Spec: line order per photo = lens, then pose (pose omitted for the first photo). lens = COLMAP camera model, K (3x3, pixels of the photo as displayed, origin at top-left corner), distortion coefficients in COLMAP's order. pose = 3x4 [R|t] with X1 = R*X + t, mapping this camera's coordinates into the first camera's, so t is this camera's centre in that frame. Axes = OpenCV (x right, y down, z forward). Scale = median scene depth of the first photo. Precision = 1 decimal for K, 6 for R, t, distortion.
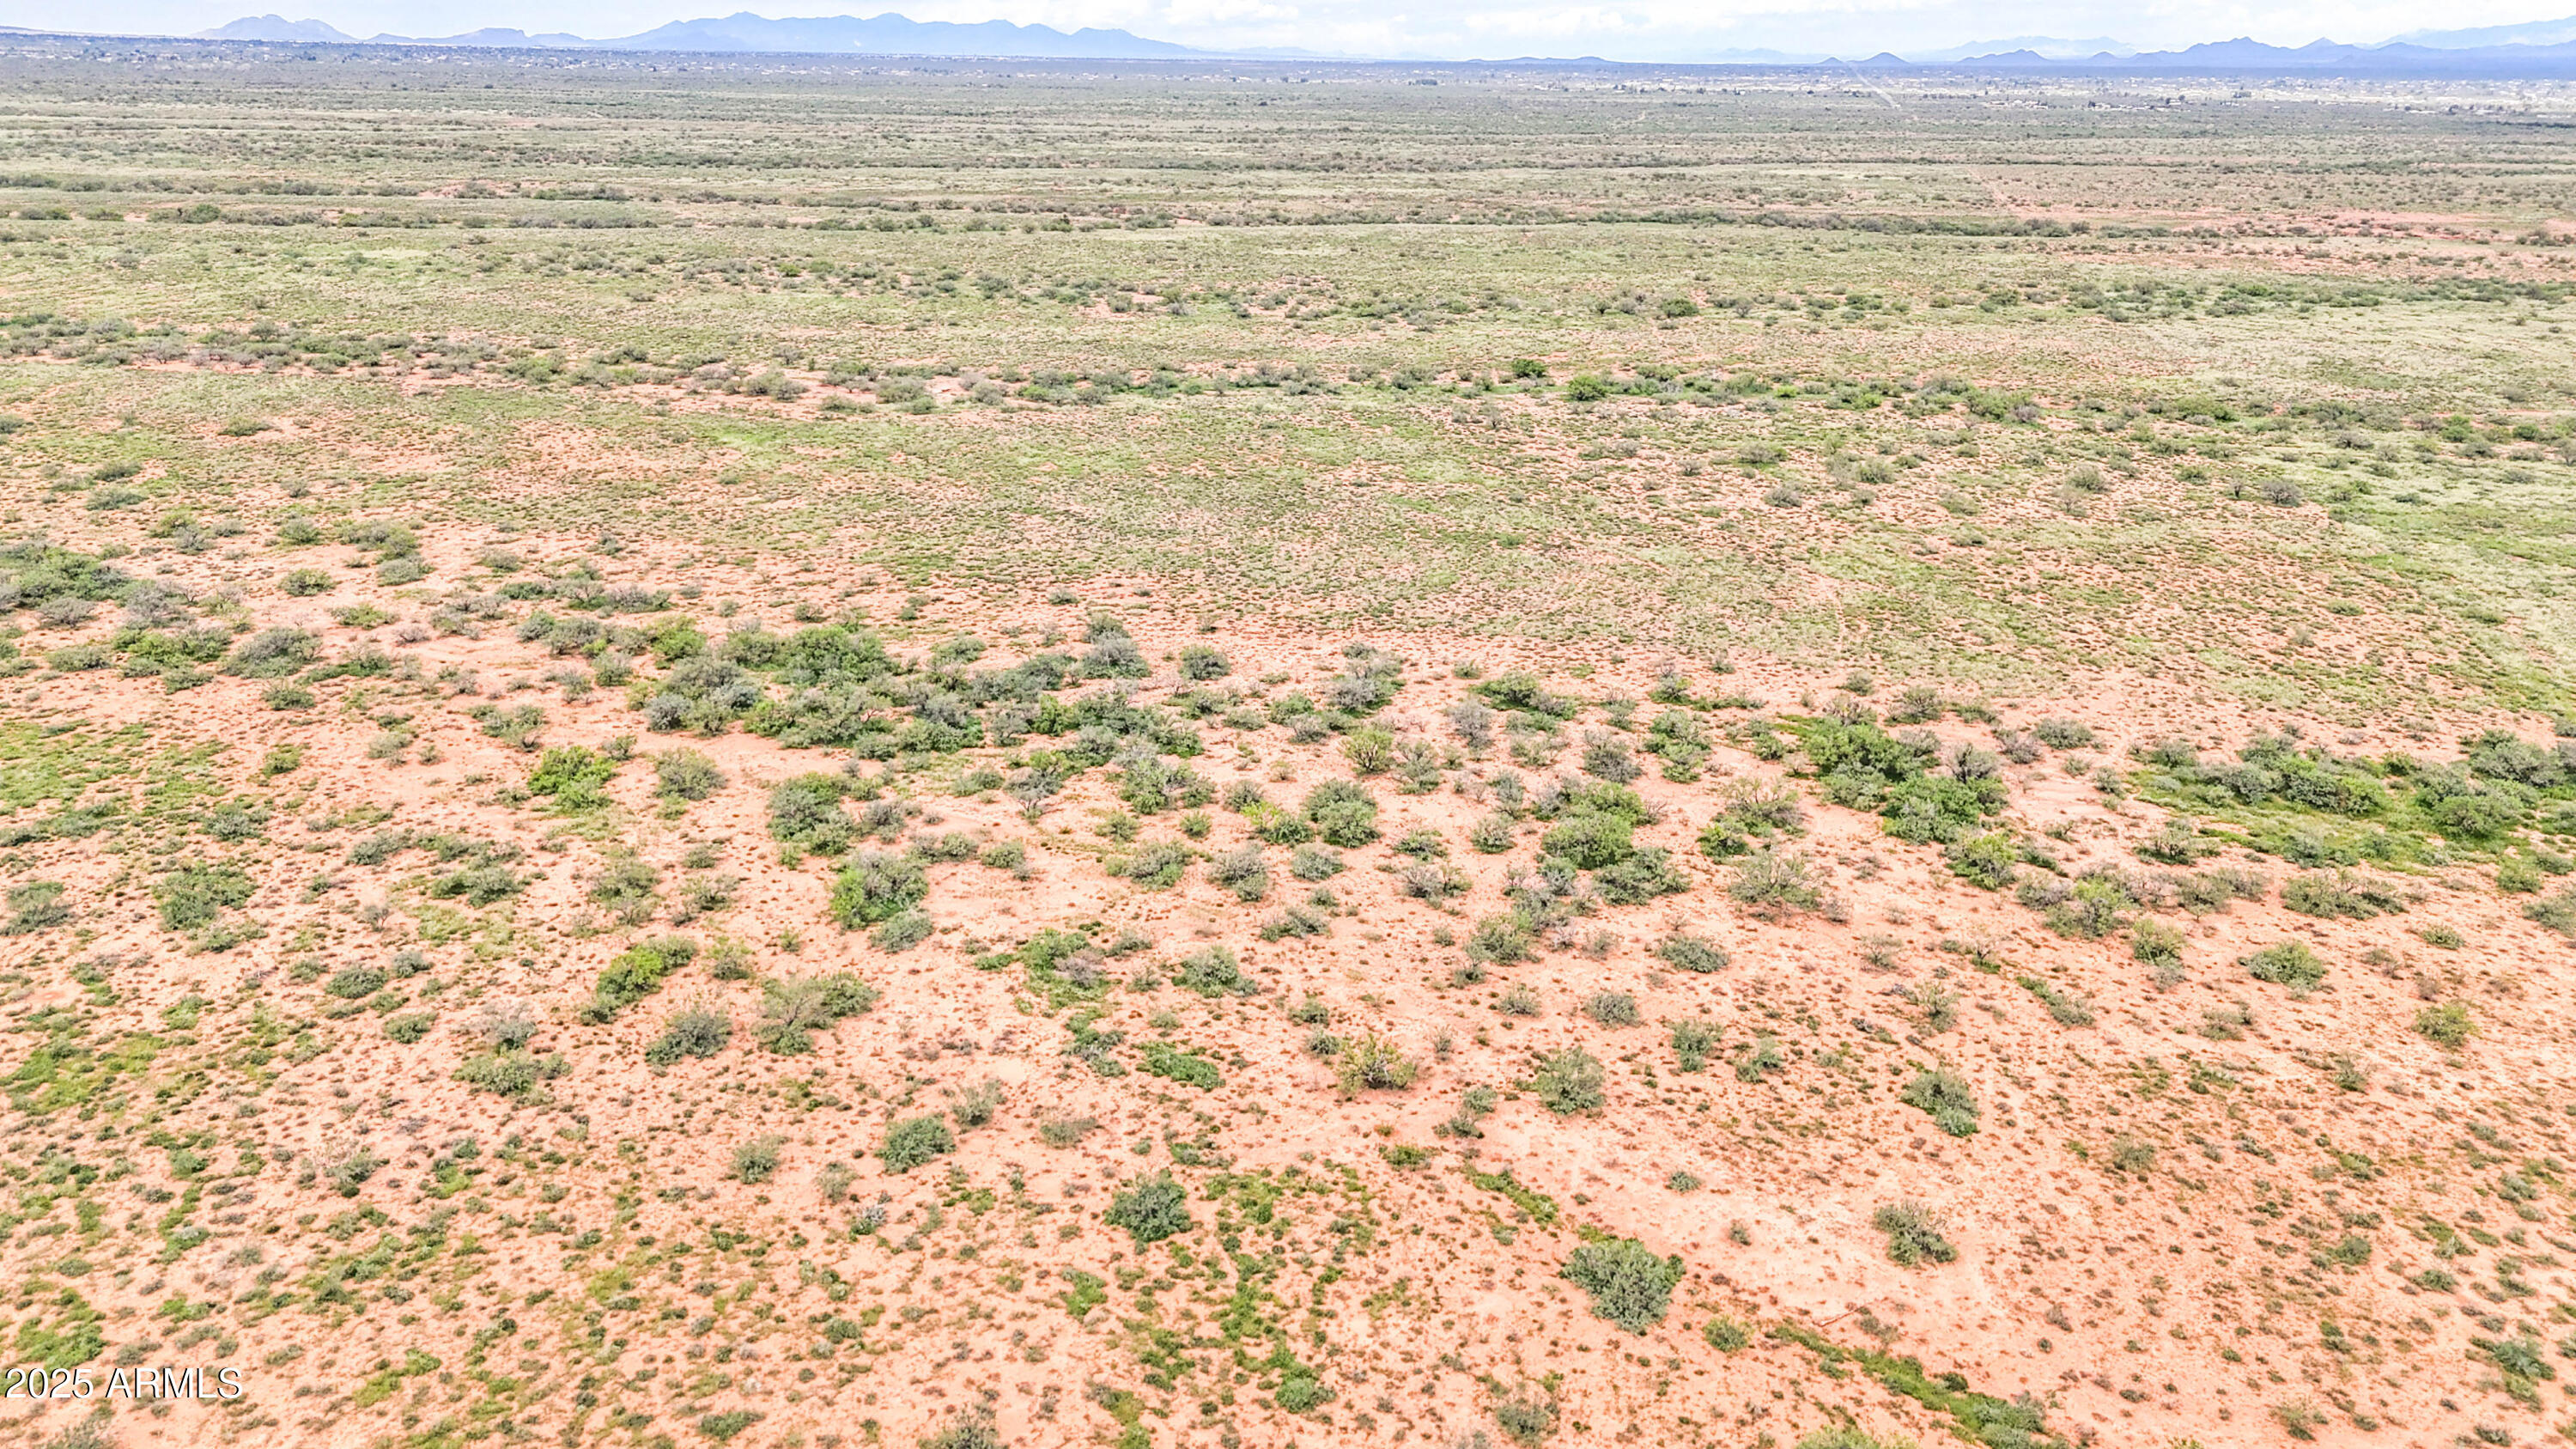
lens RADIAL K [[1887.9, 0, 1295.5], [0, 1887.9, 734.5], [0, 0, 1]] dist [0.076524, -0.070740]
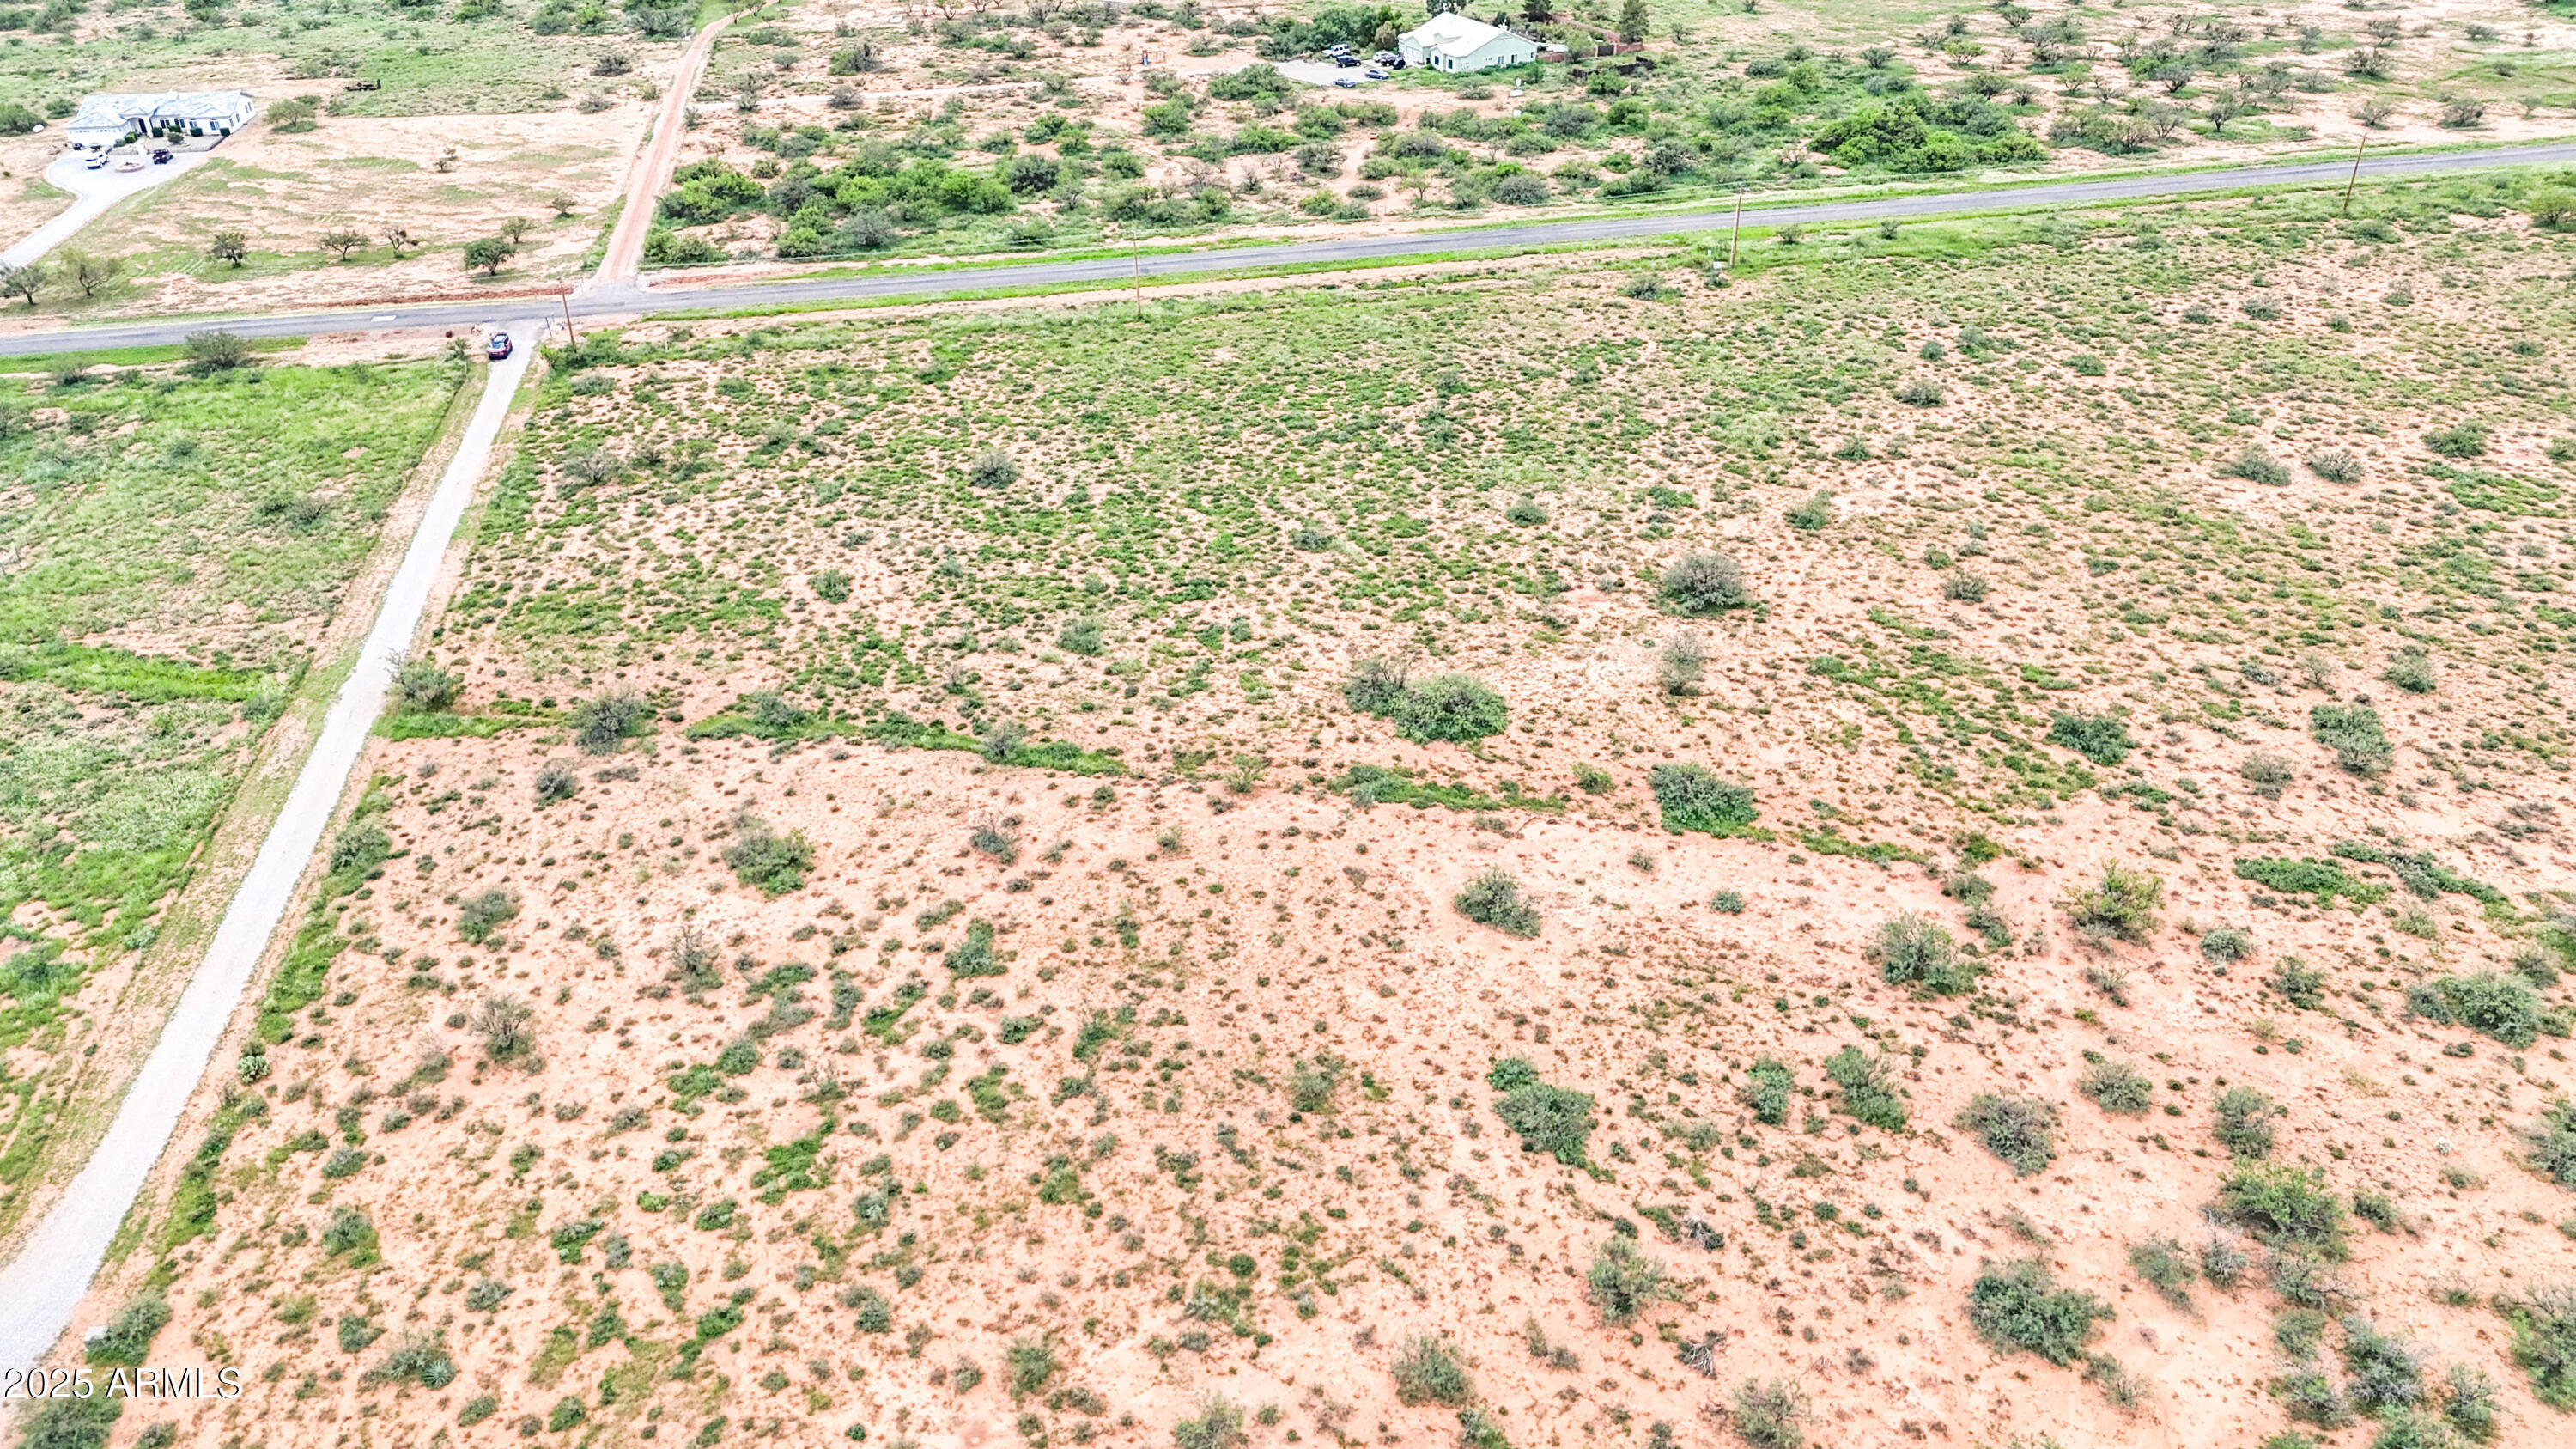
lens RADIAL K [[1897.7, 0, 1293.0], [0, 1897.7, 720.8], [0, 0, 1]] dist [0.067920, -0.060179]
pose [[-0.902541, 0.218918, -0.370803, 0.449597], [-0.144687, 0.656878, 0.739984, -0.306753], [0.405569, 0.721516, -0.561185, 0.843980]]
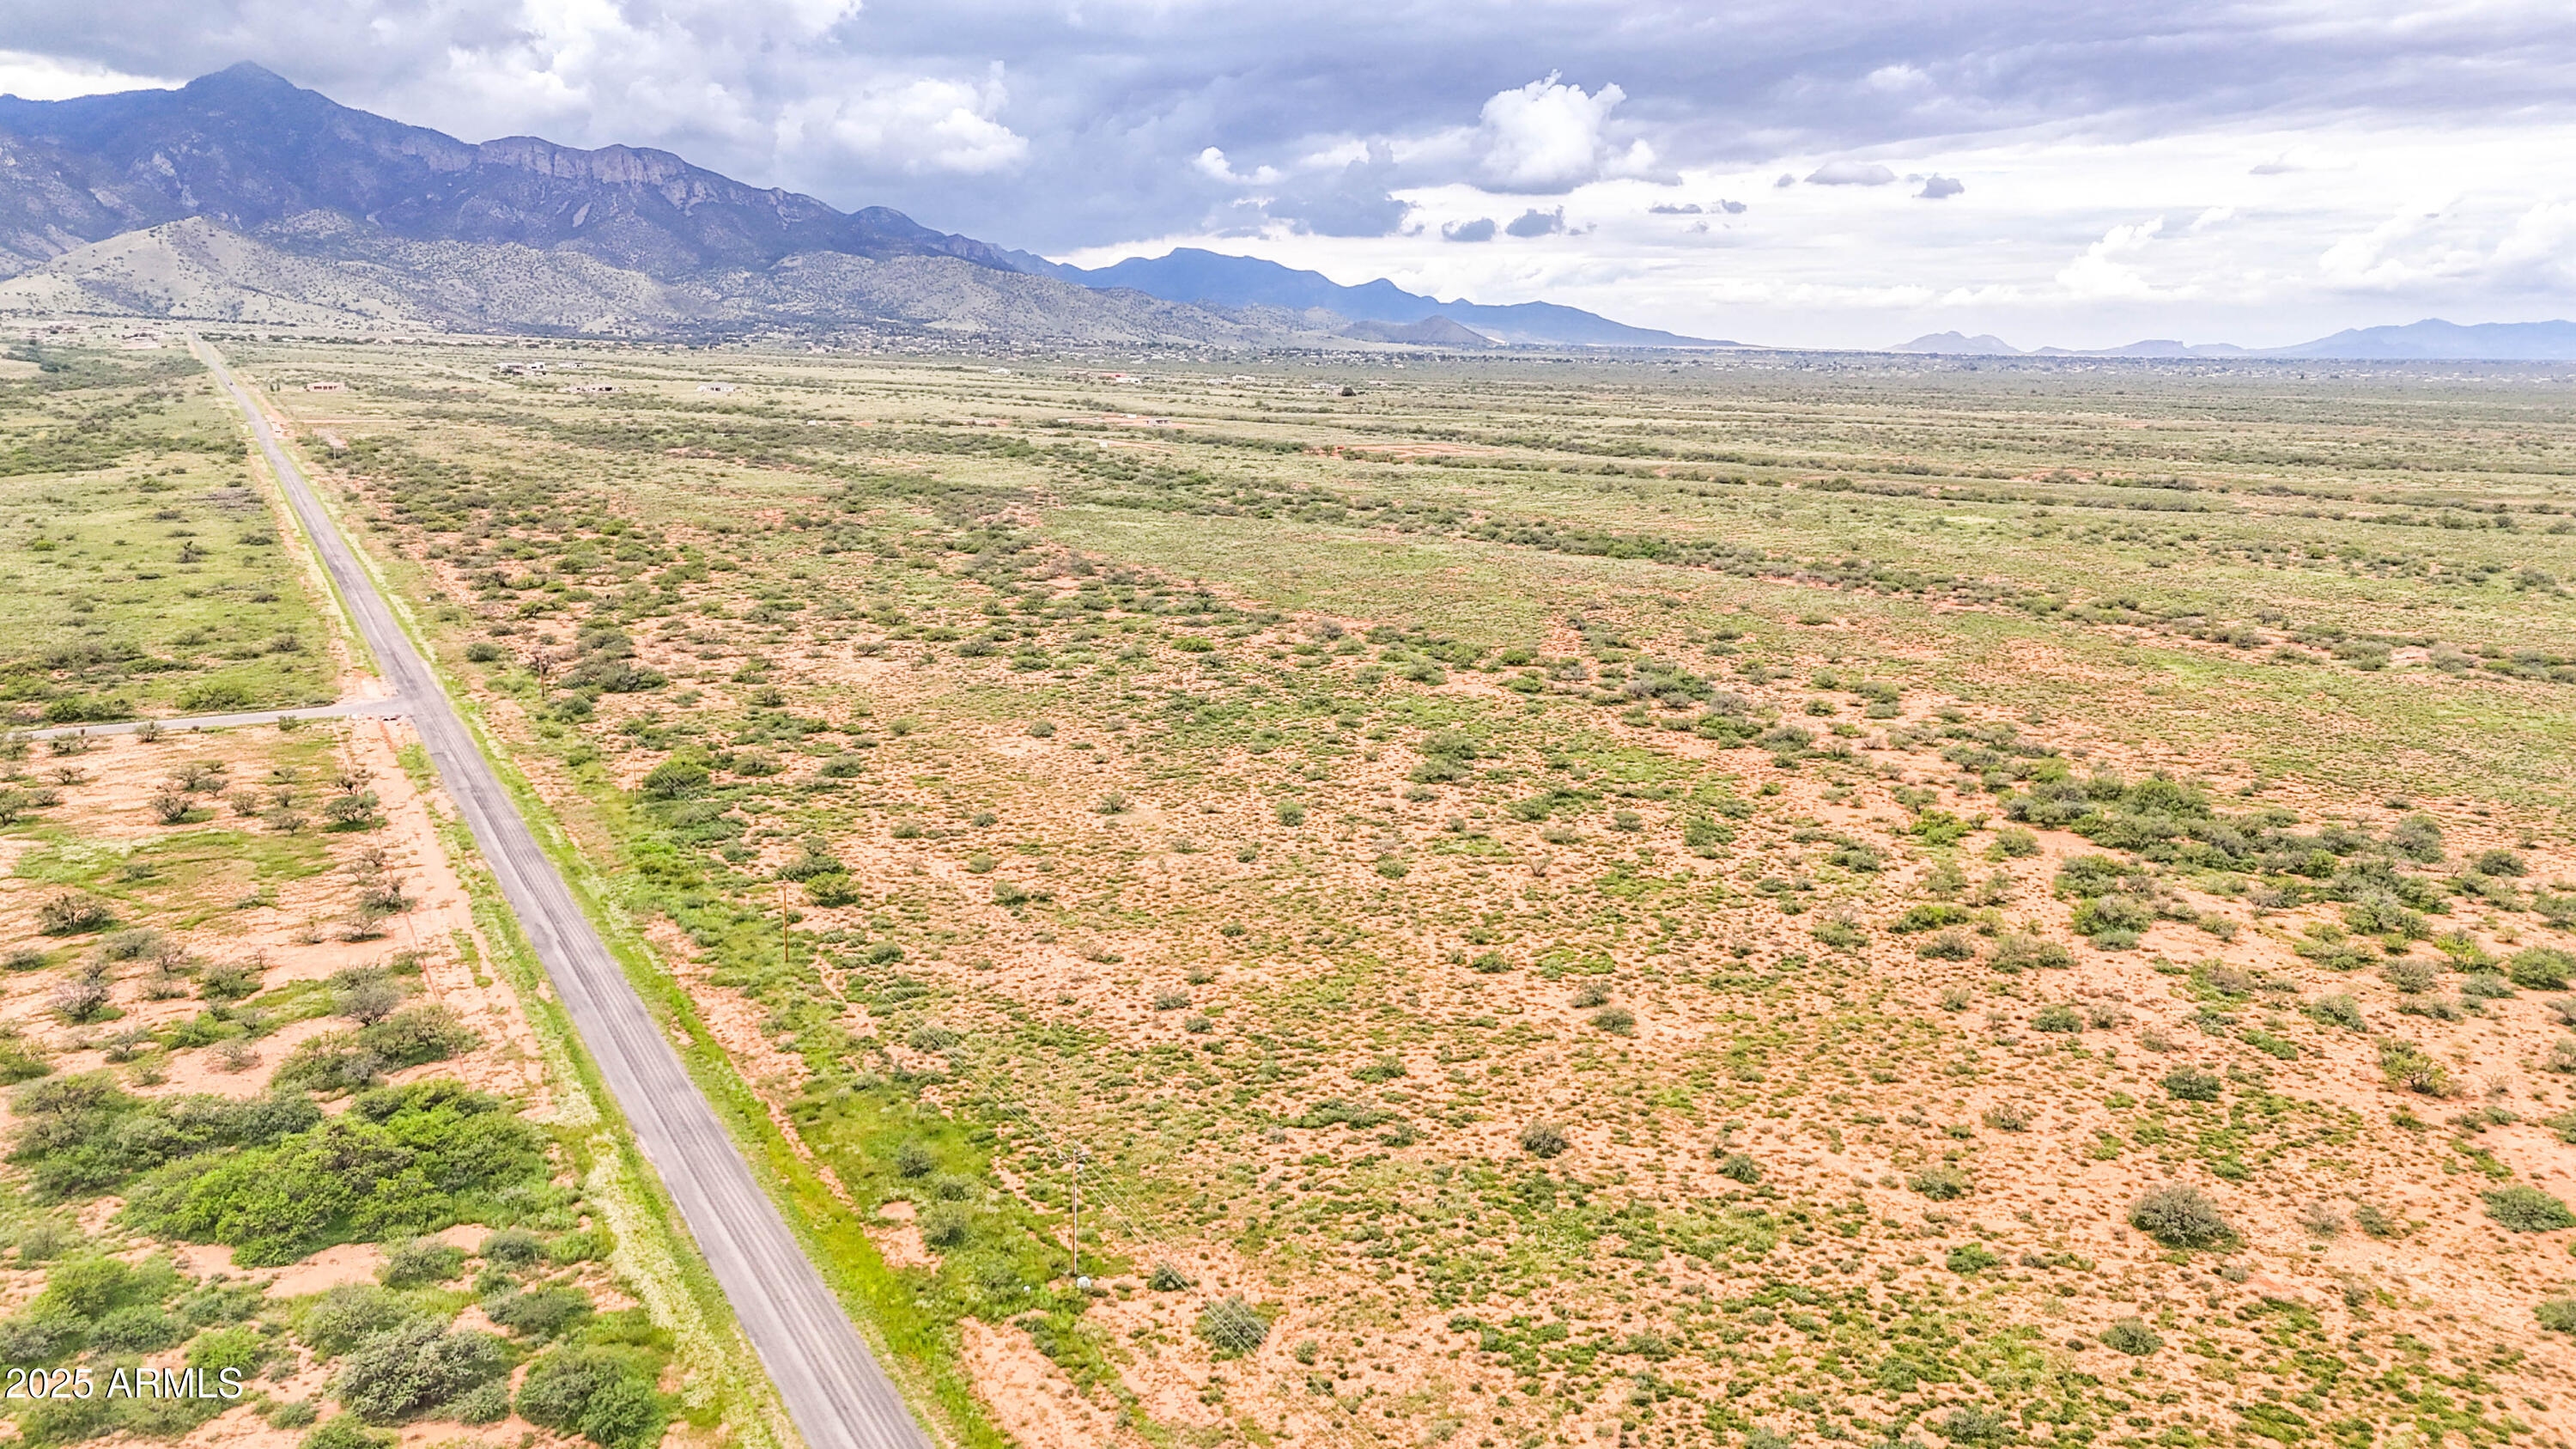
lens RADIAL K [[1896.3, 0, 1295.8], [0, 1896.3, 718.2], [0, 0, 1]] dist [0.074926, -0.069813]
pose [[0.705890, 0.134885, -0.695359, 0.263002], [-0.242896, 0.968272, -0.058750, 0.135221], [0.665372, 0.210372, 0.716257, -0.374929]]
